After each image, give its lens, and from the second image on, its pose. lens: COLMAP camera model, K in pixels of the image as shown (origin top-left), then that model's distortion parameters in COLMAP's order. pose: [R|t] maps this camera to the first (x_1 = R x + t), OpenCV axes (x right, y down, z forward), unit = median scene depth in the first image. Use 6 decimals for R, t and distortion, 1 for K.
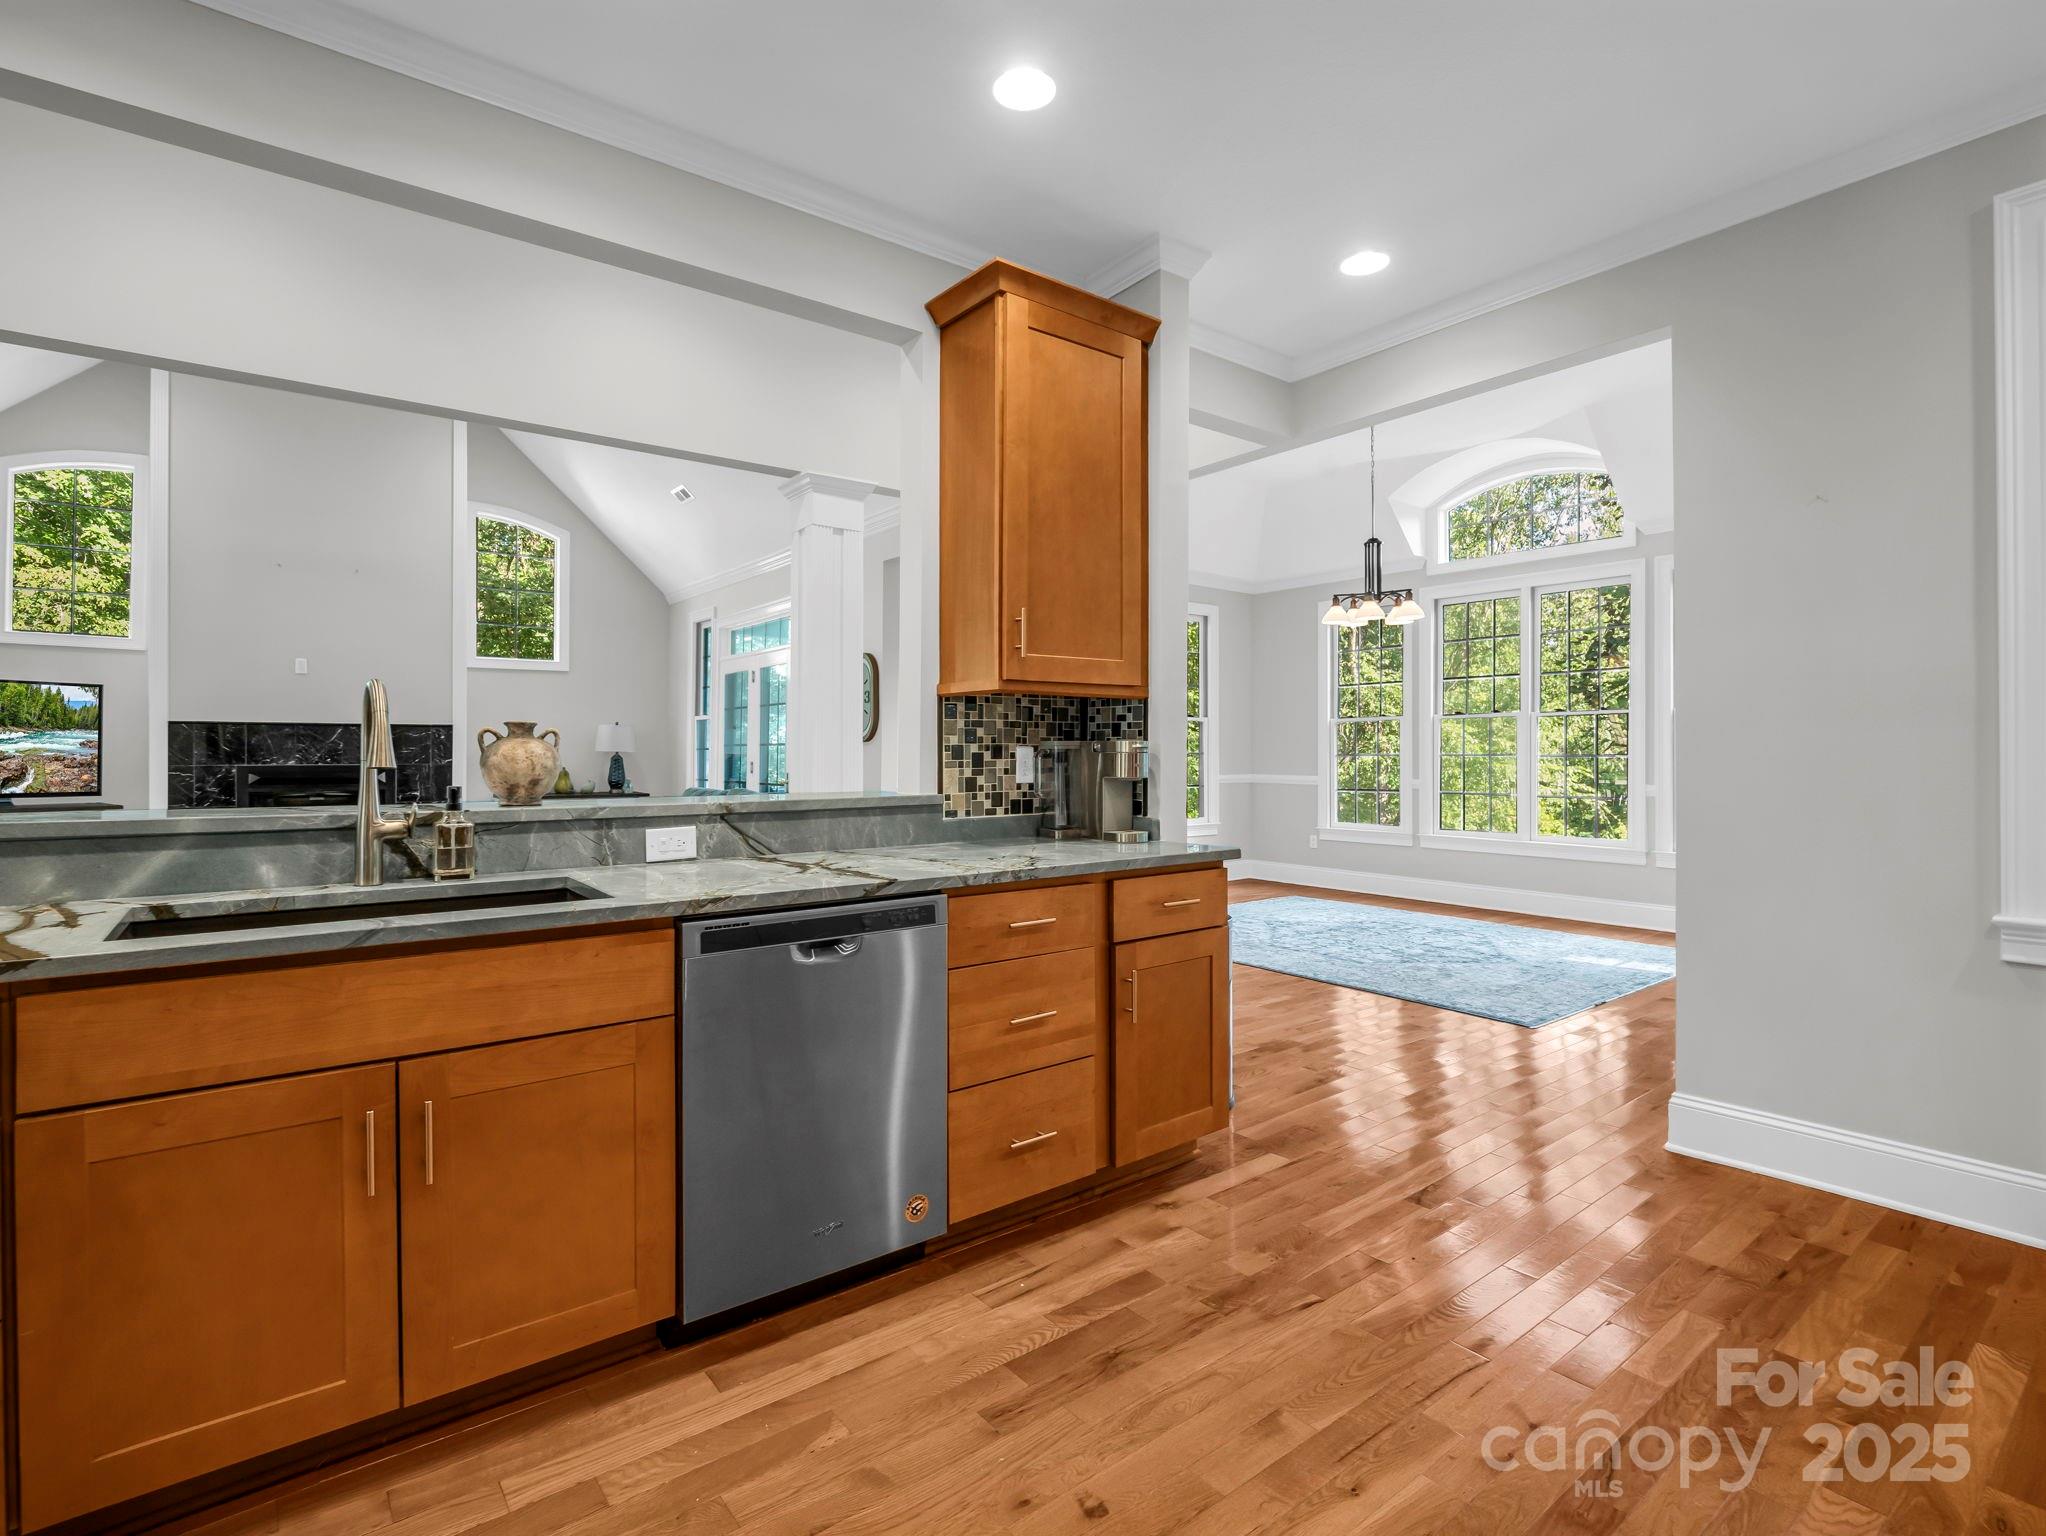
lens RADIAL K [[998.4, 0, 1015.4], [0, 998.4, 740.1], [0, 0, 1]] dist [-0.006557, -0.002654]
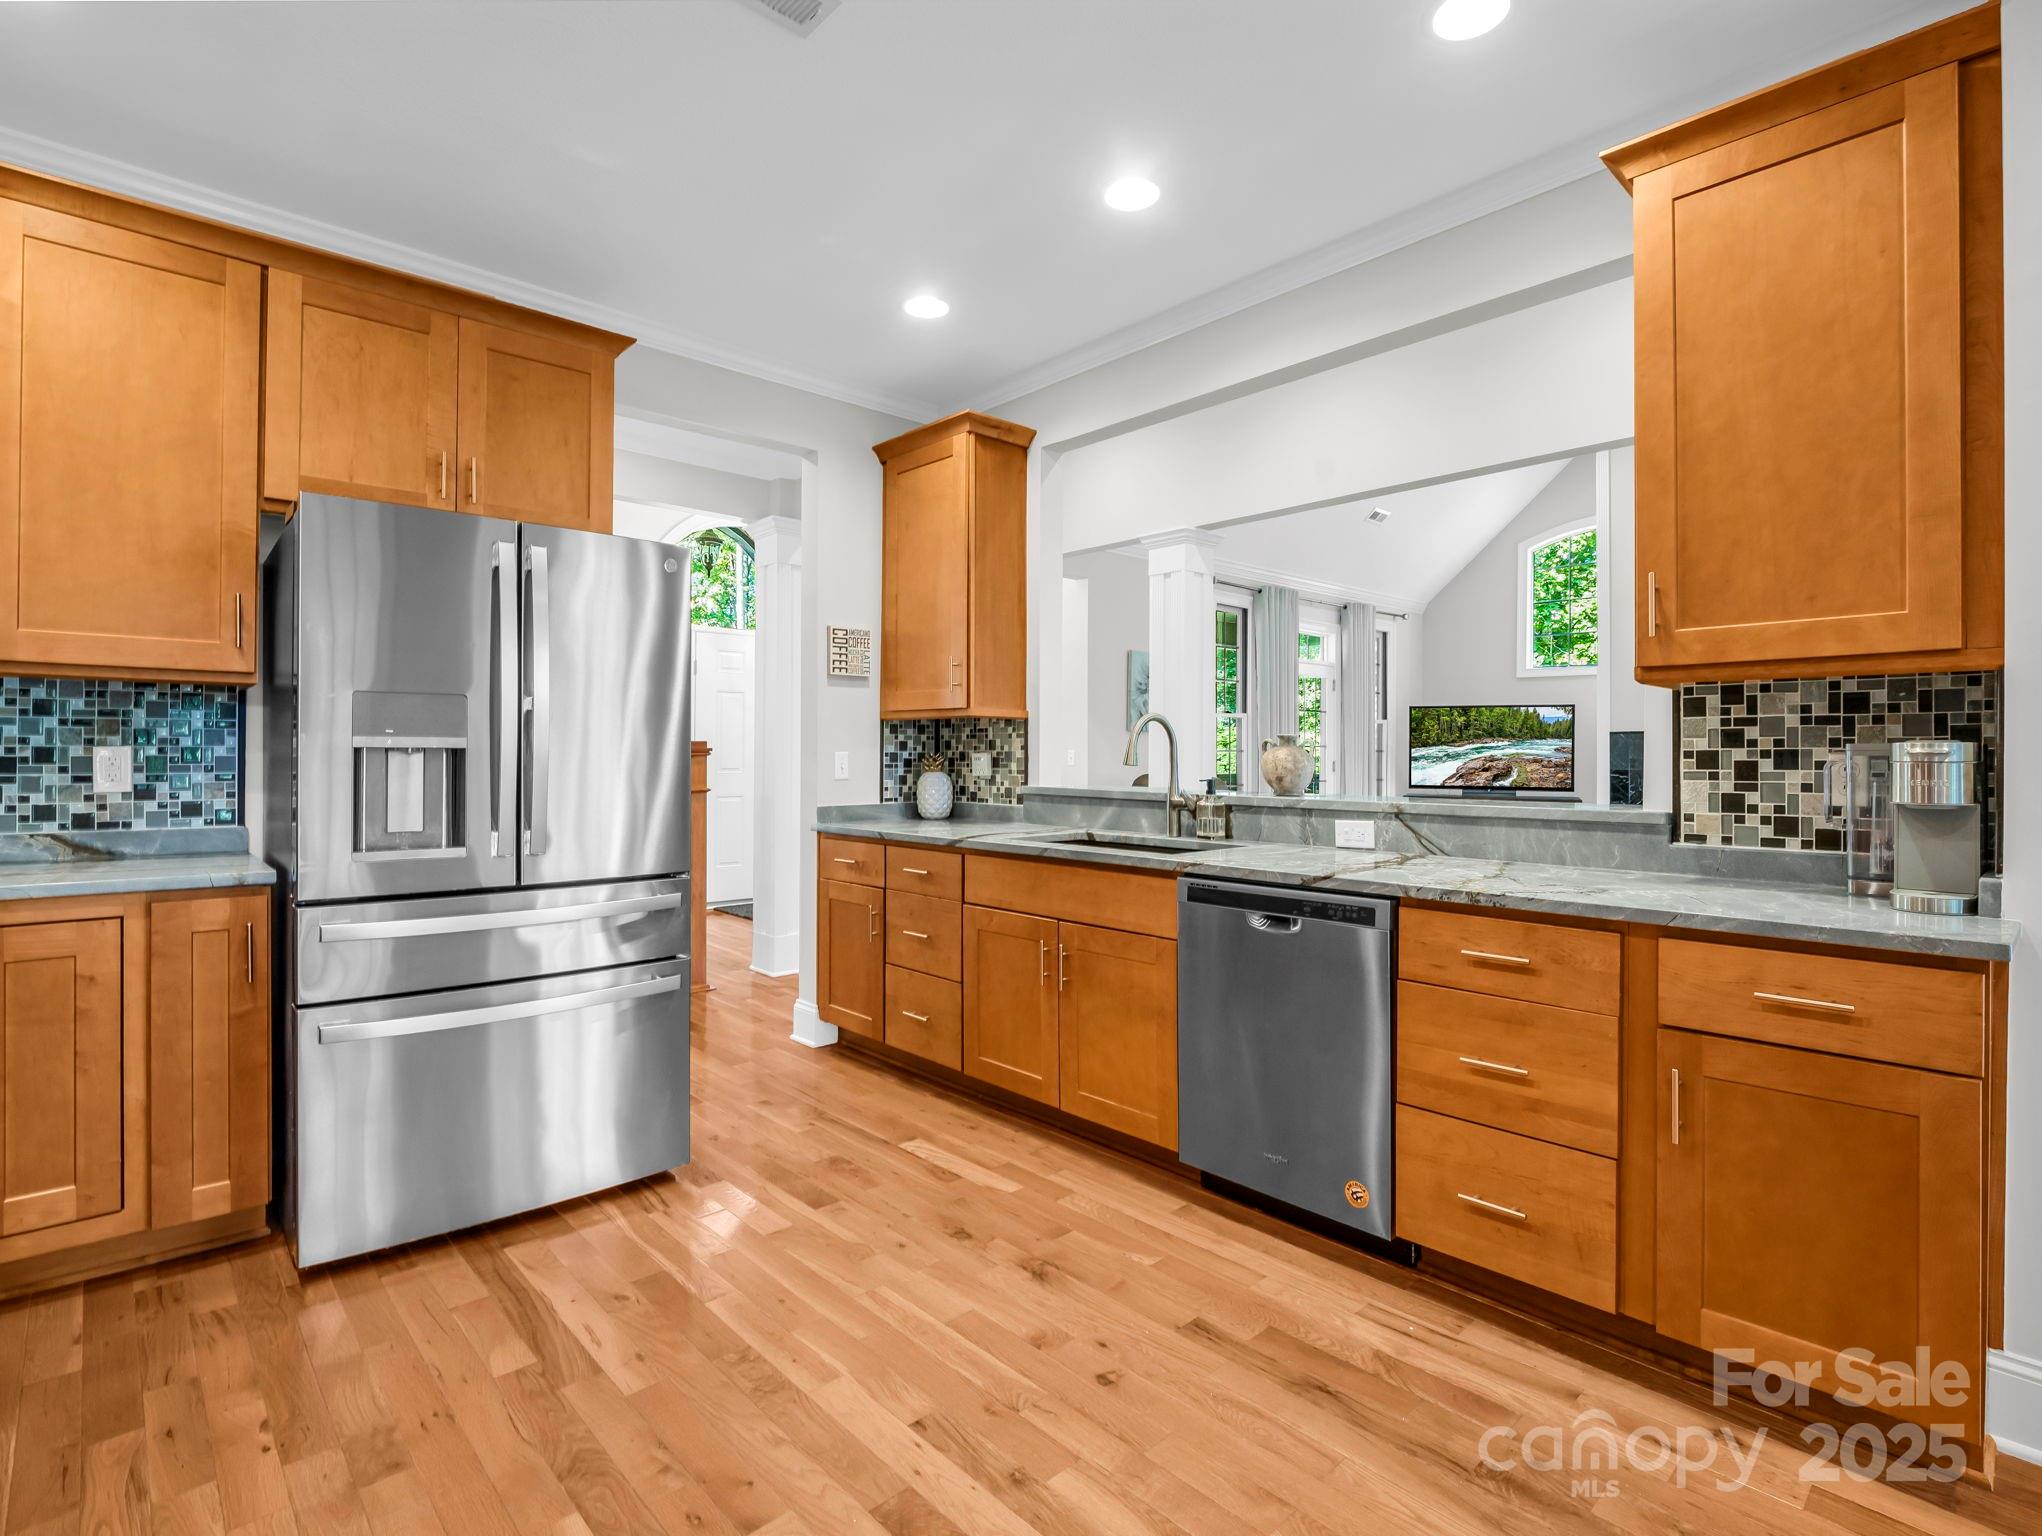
lens RADIAL K [[1012.9, 0, 1024.0], [0, 1012.9, 750.5], [0, 0, 1]] dist [-0.023418, 0.004467]
pose [[0.091149, -0.001363, -0.995836, 0.652201], [0.006285, 0.999980, -0.000793, 0.002342], [0.995817, -0.006187, 0.091156, 0.397513]]
